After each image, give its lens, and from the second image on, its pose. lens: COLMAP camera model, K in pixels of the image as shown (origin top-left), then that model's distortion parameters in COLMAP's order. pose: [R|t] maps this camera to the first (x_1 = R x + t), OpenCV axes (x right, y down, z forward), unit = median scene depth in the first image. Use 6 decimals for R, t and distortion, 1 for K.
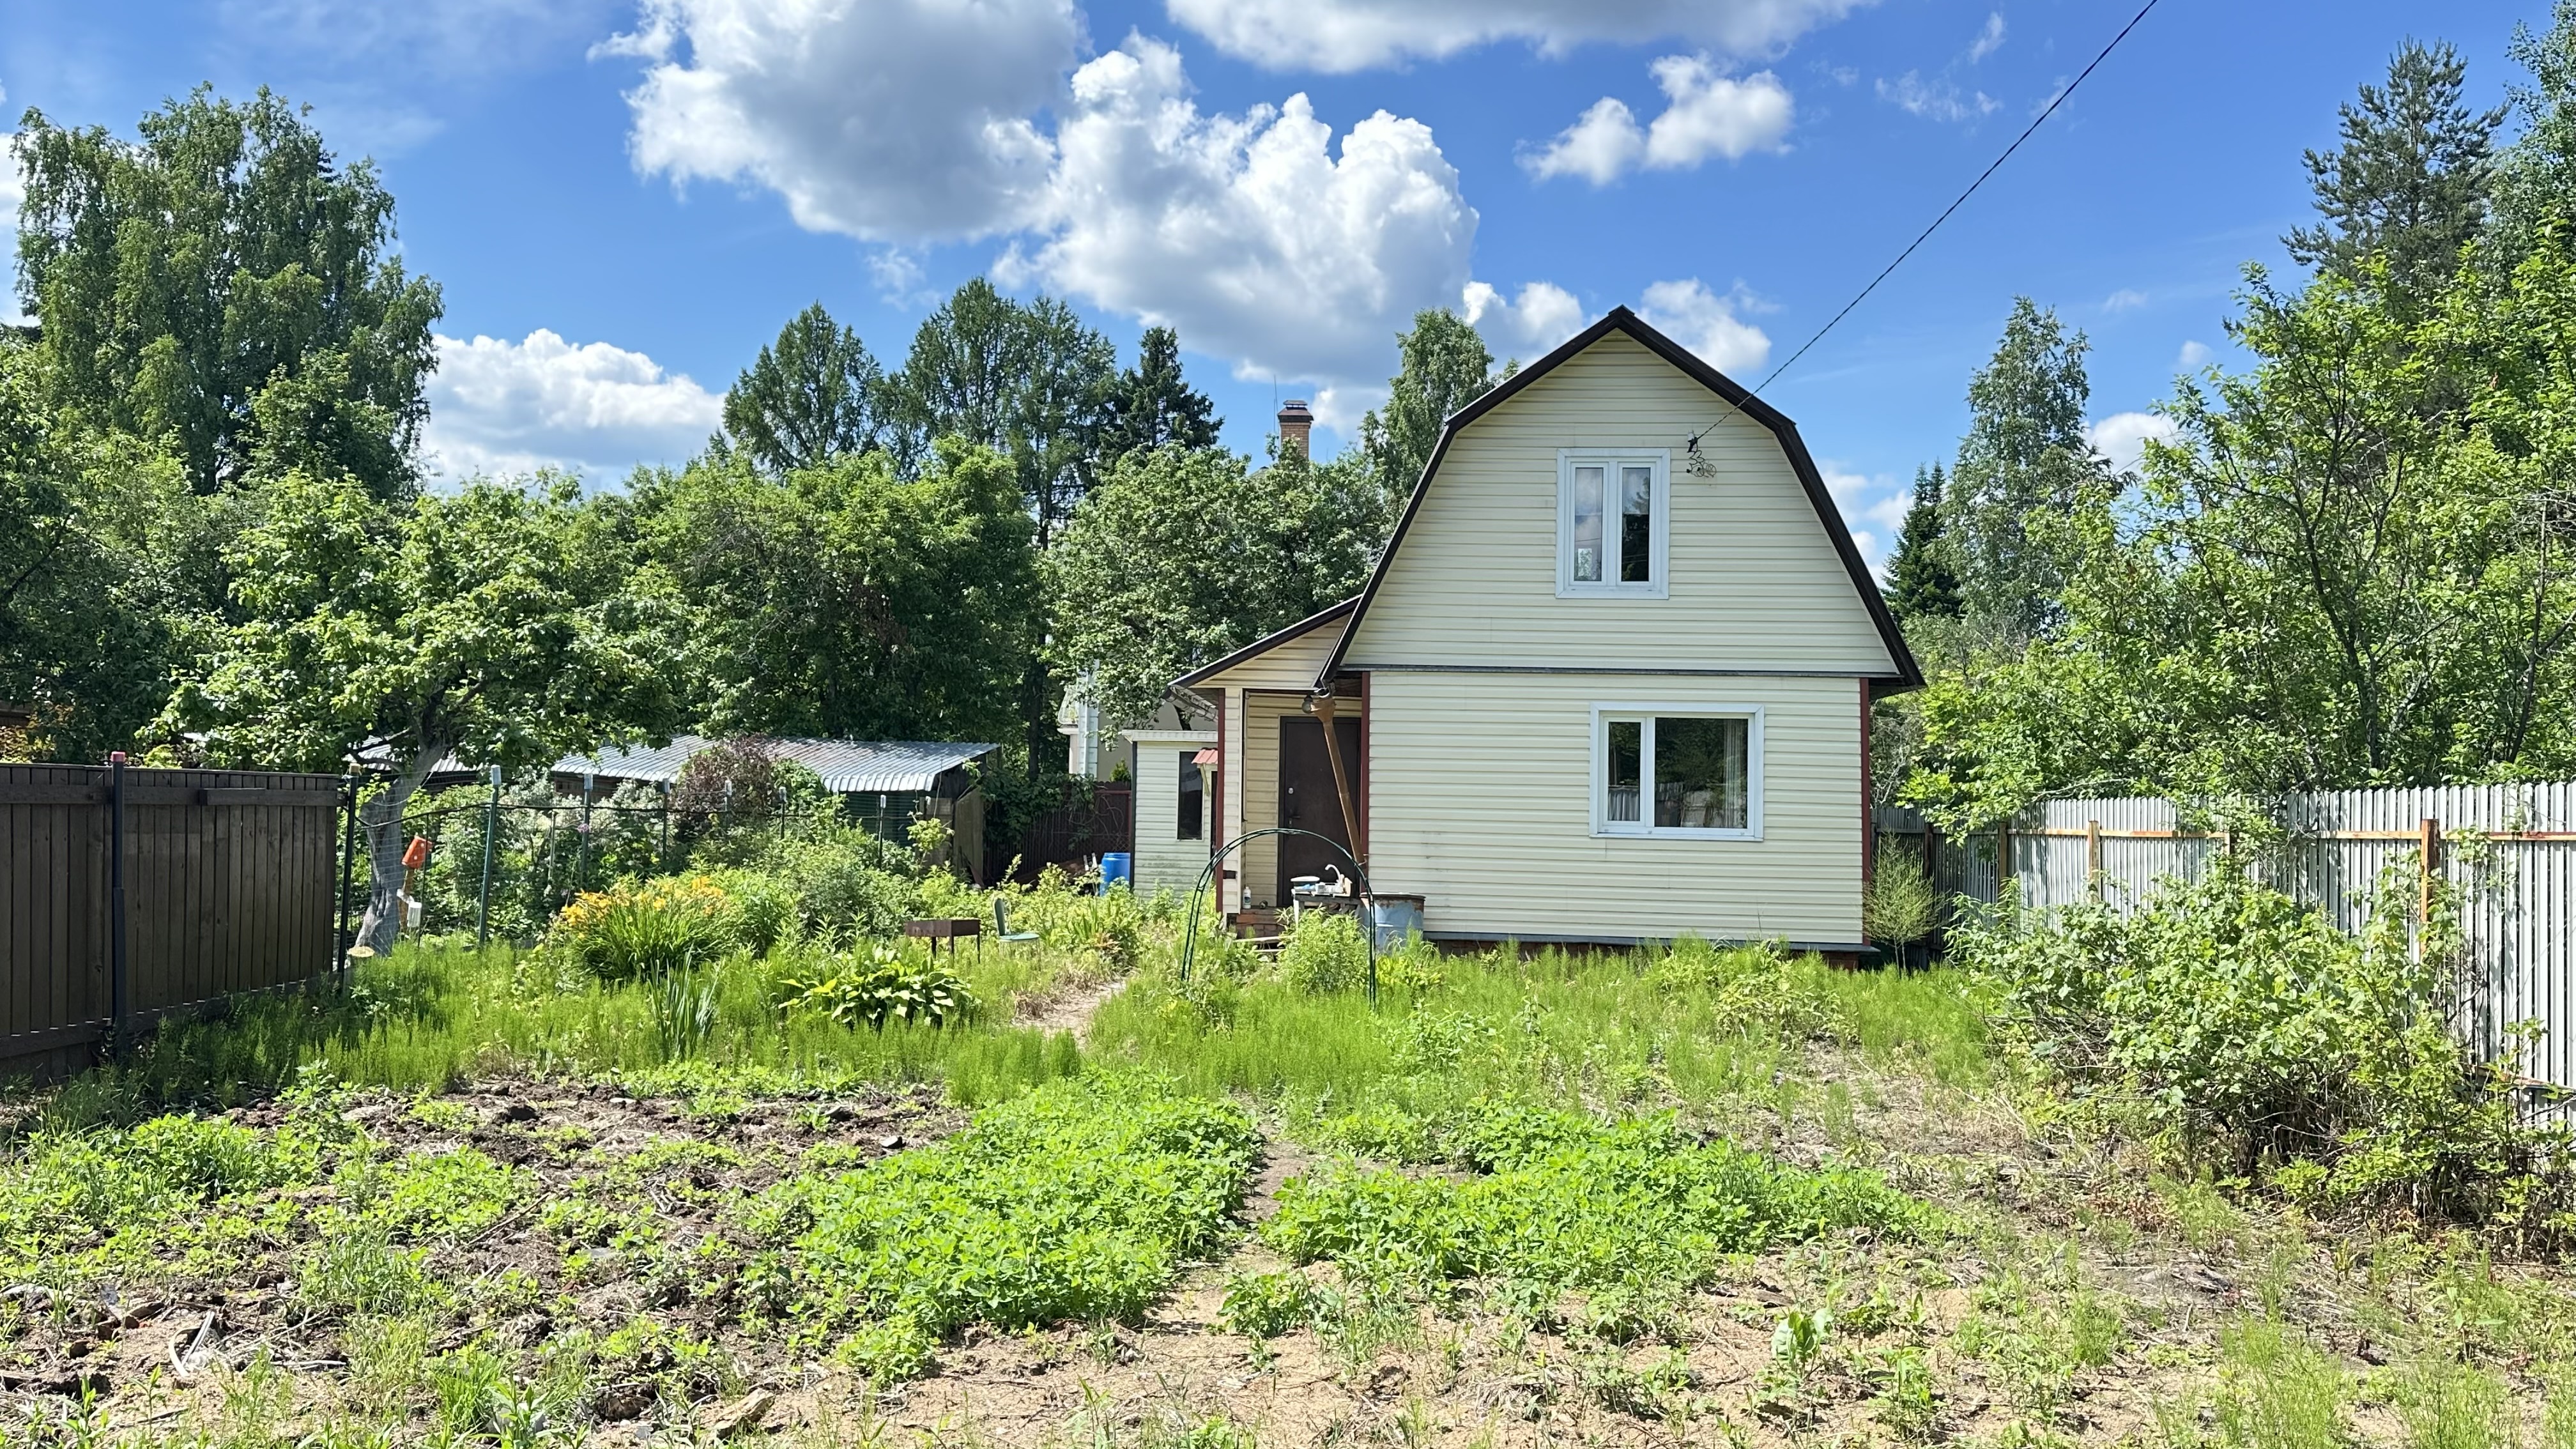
lens RADIAL K [[2023.6, 0, 1283.1], [0, 2023.6, 648.4], [0, 0, 1]] dist [0.073127, -0.090081]
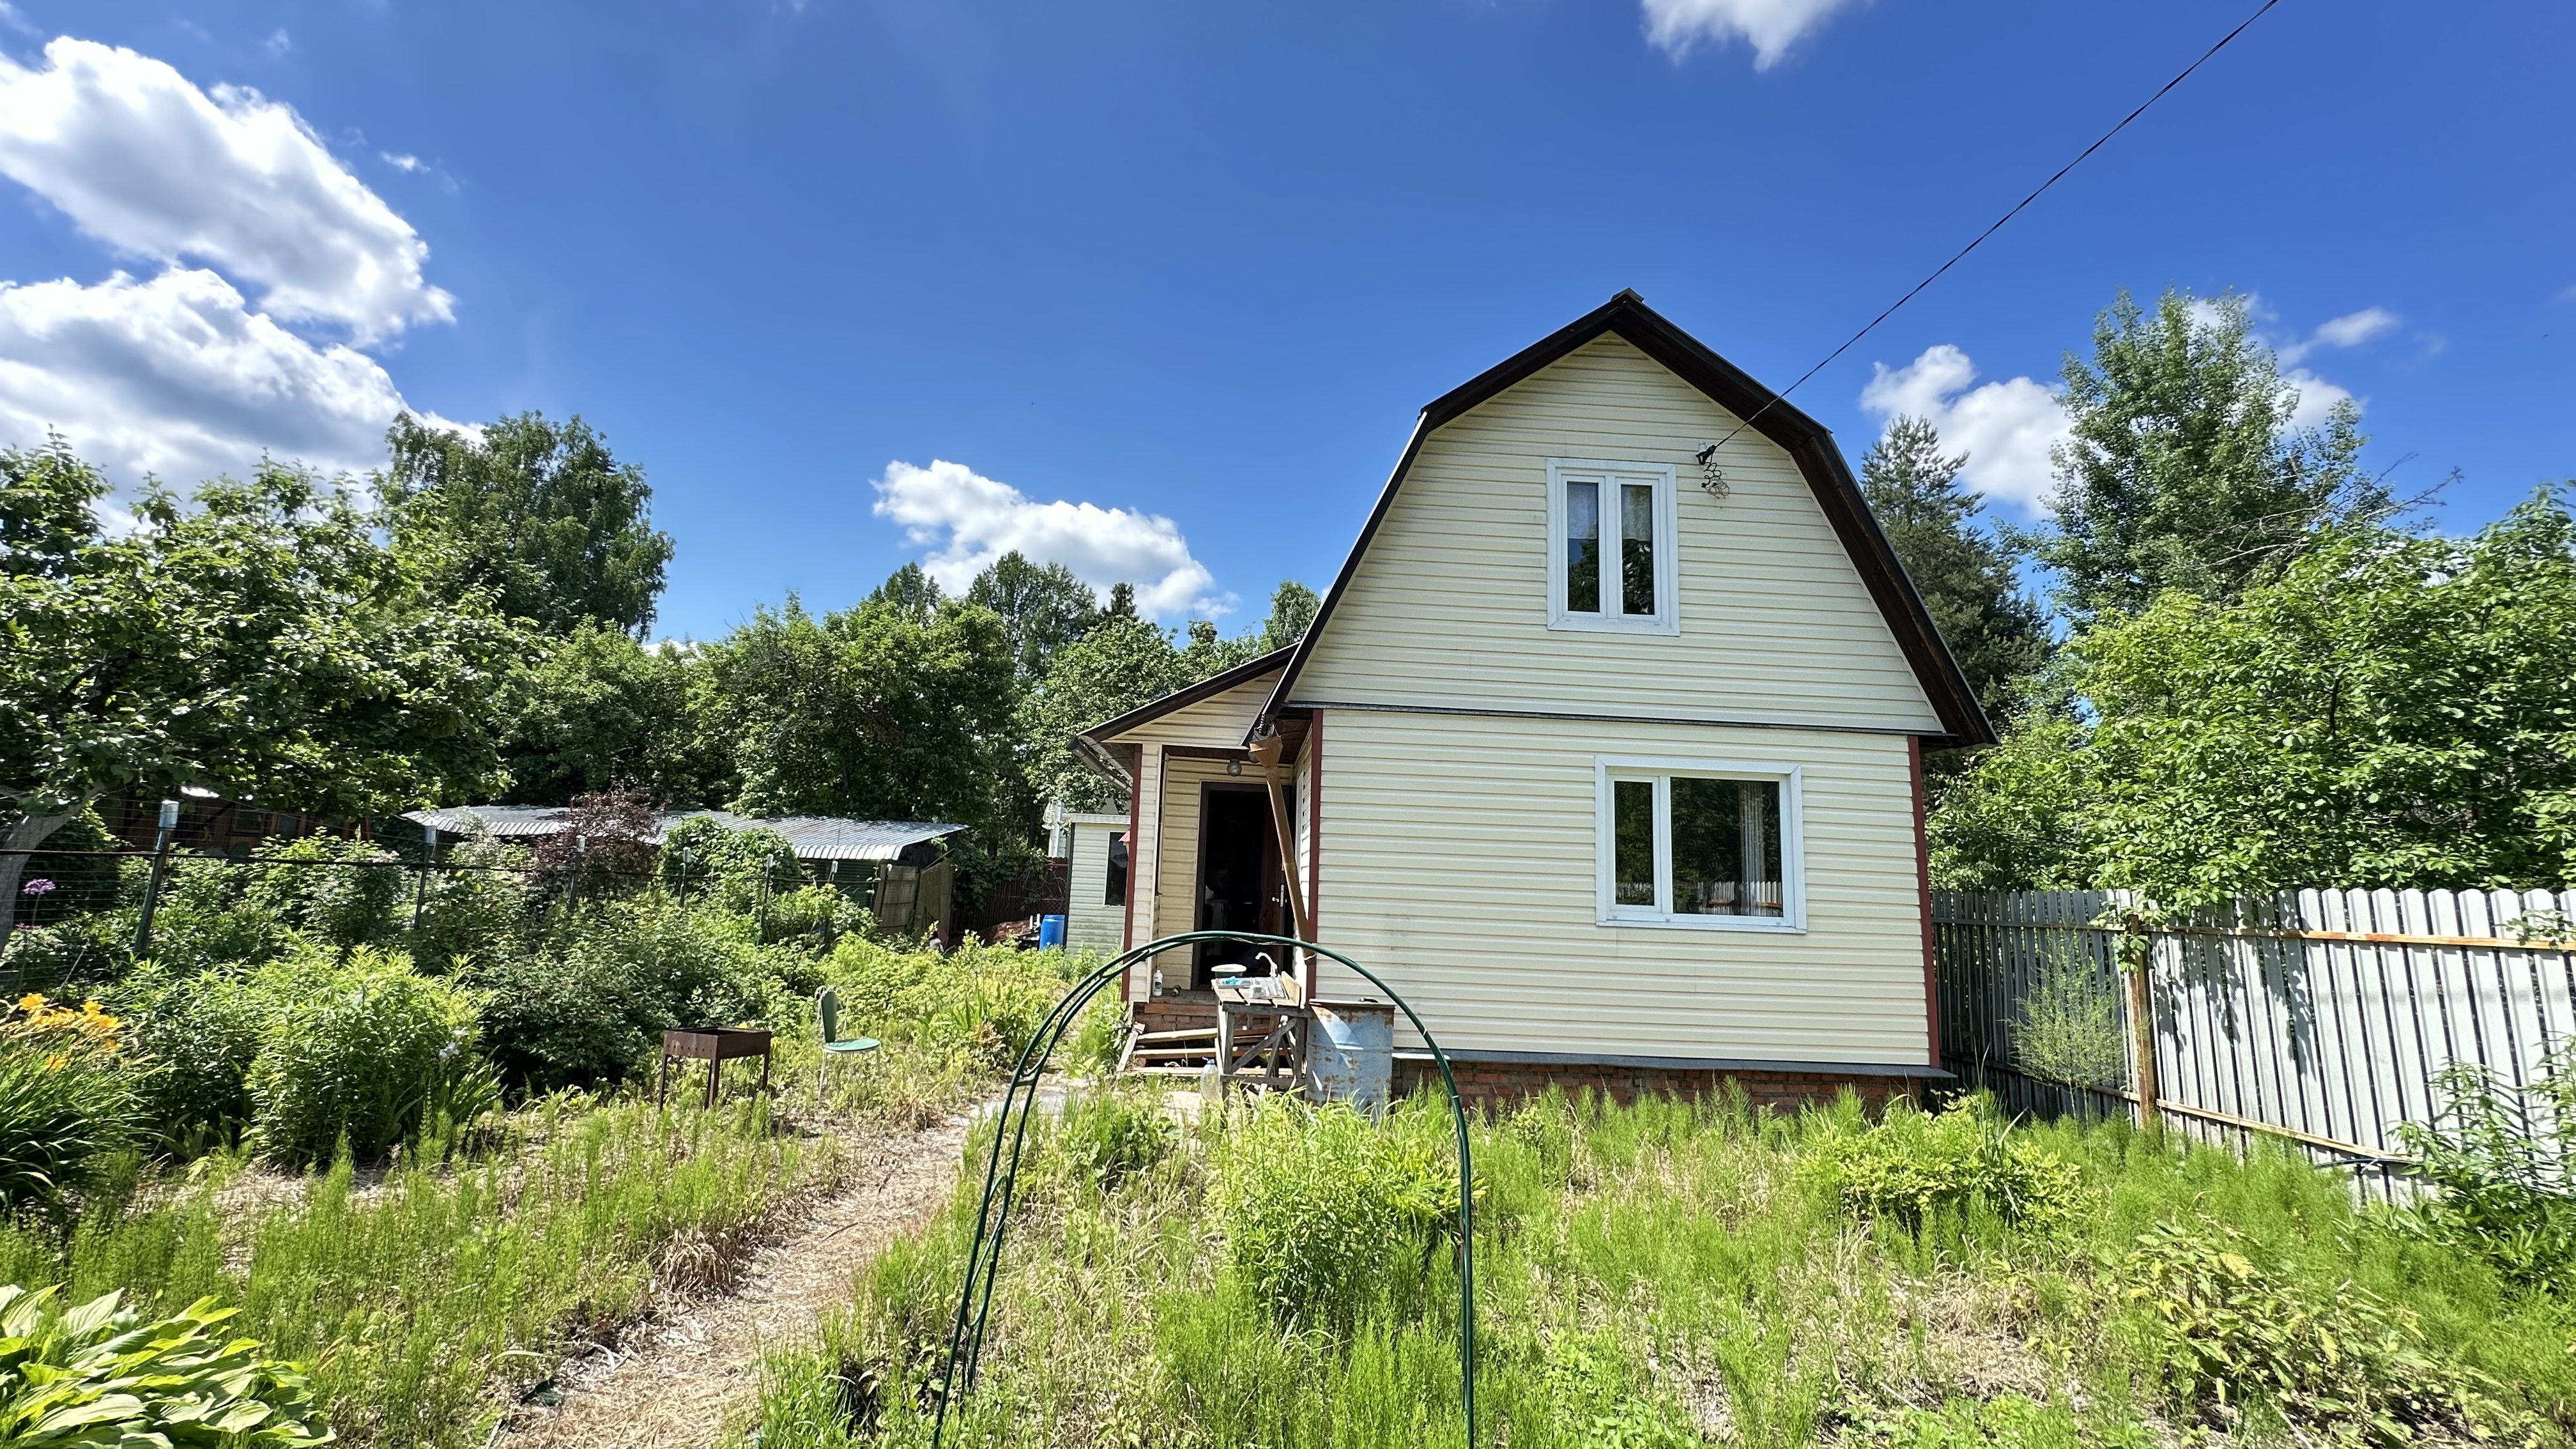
lens RADIAL K [[1027.8, 0, 1295.4], [0, 1027.8, 725.9], [0, 0, 1]] dist [-0.003137, 0.000726]
pose [[0.994408, 0.034373, 0.099853, -0.004623], [-0.027174, 0.996992, -0.072582, 0.028576], [-0.102048, 0.069463, 0.992351, 0.362475]]
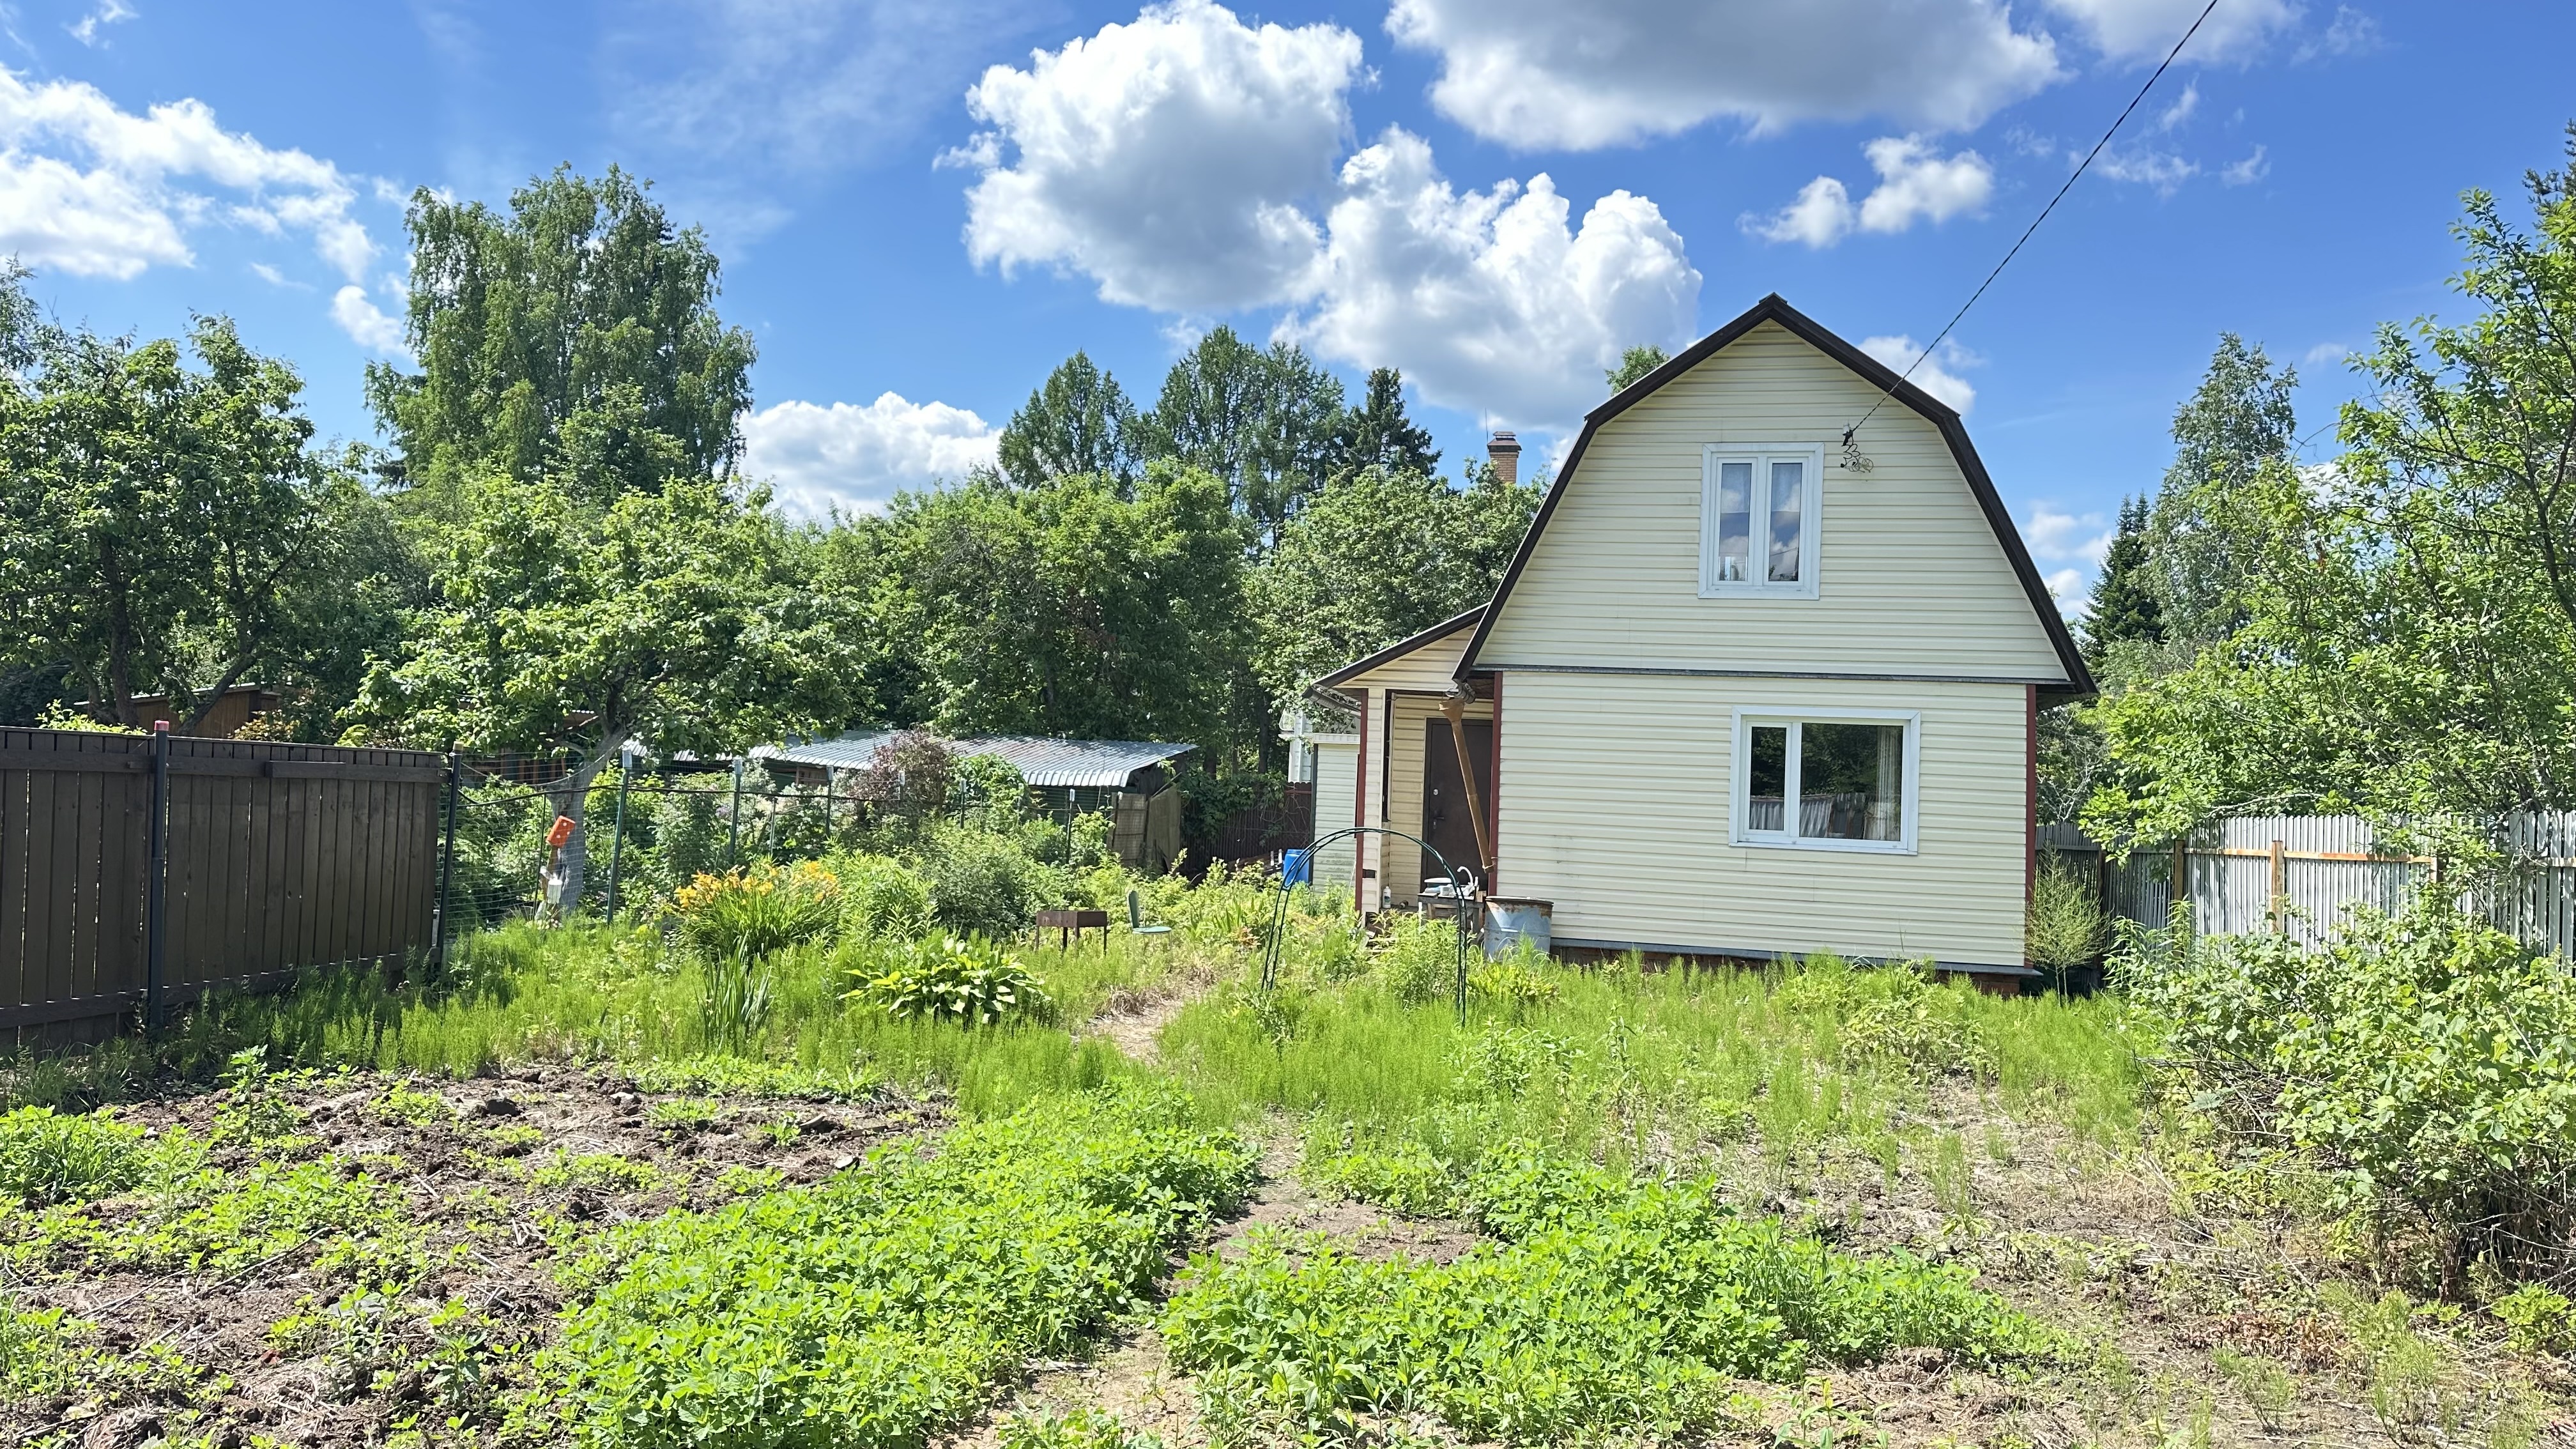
lens RADIAL K [[1805.2, 0, 1293.8], [0, 1805.2, 646.3], [0, 0, 1]] dist [0.070433, -0.086710]
pose [[0.991935, 0.010863, -0.126282, 0.031942], [-0.012470, 0.999851, -0.011946, 0.006546], [0.126133, 0.013424, 0.991923, 0.068388]]
